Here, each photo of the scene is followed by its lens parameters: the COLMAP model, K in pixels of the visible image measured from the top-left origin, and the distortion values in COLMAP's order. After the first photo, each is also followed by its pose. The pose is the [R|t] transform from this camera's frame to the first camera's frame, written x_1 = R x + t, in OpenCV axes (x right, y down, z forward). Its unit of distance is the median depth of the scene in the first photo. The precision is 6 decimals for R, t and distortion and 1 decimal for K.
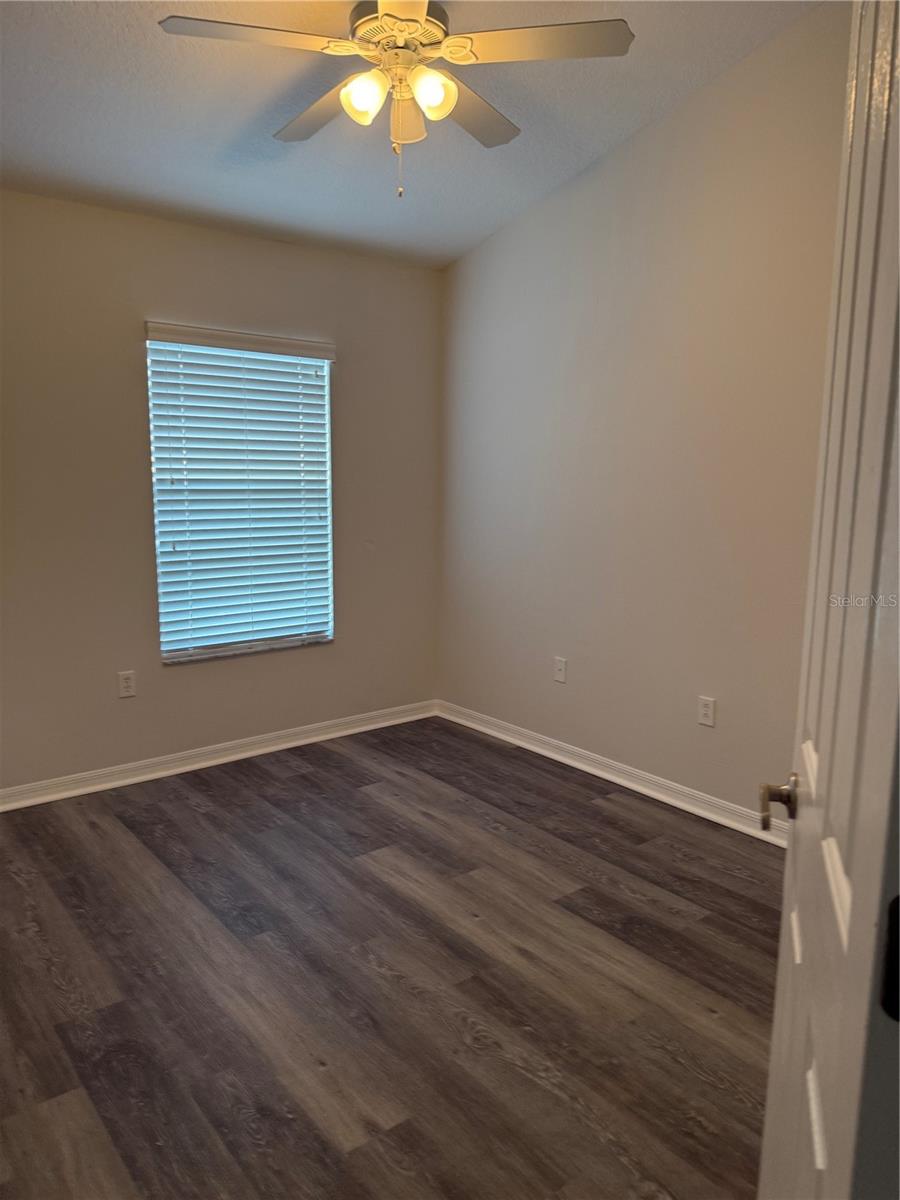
lens RADIAL K [[848.2, 0, 450.0], [0, 848.2, 600.0], [0, 0, 1]] dist [-0.000963, -0.000234]
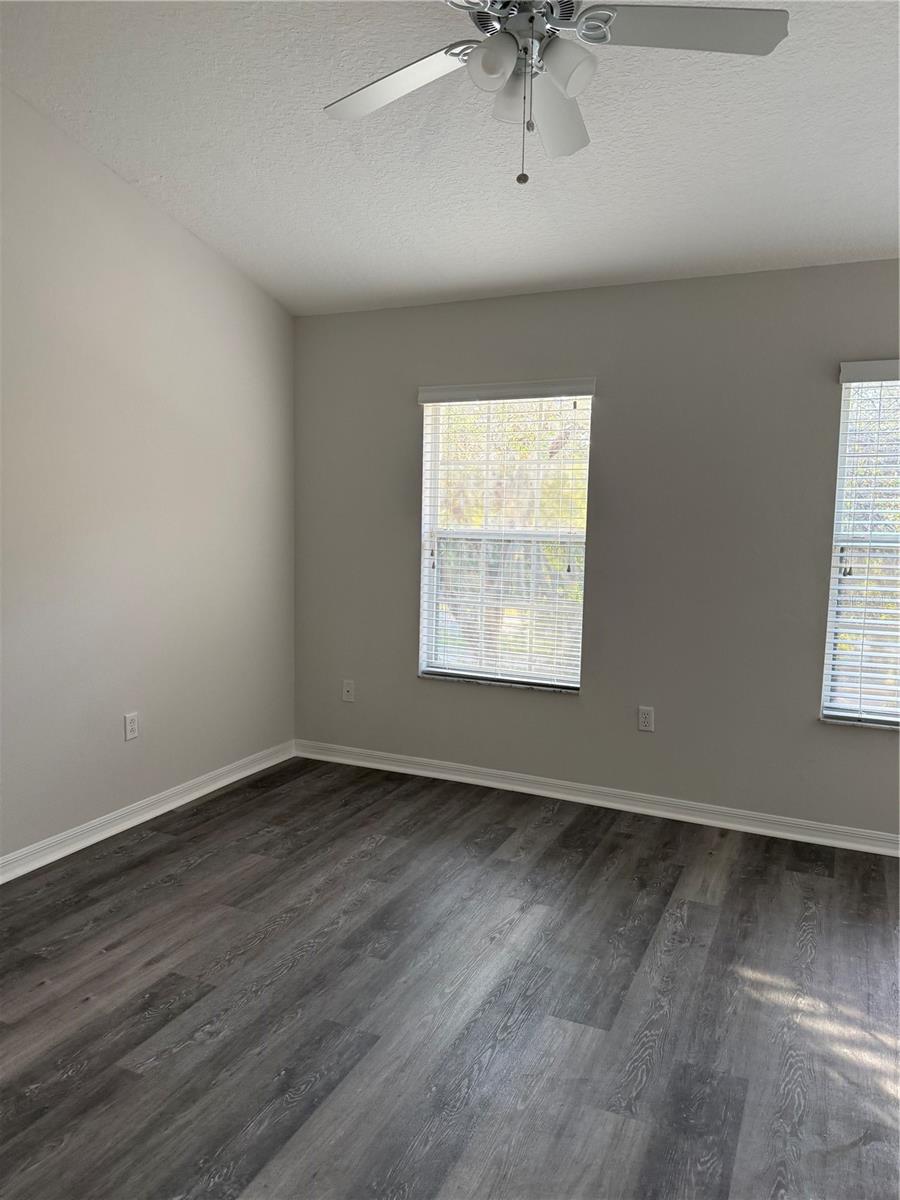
lens RADIAL K [[832.3, 0, 450.0], [0, 832.3, 600.0], [0, 0, 1]] dist [-0.001090, -0.000356]
pose [[0.436414, 0.099282, -0.894251, 0.612436], [-0.149180, 0.988121, 0.036901, -0.070282], [0.887293, 0.117300, 0.446041, 0.462956]]
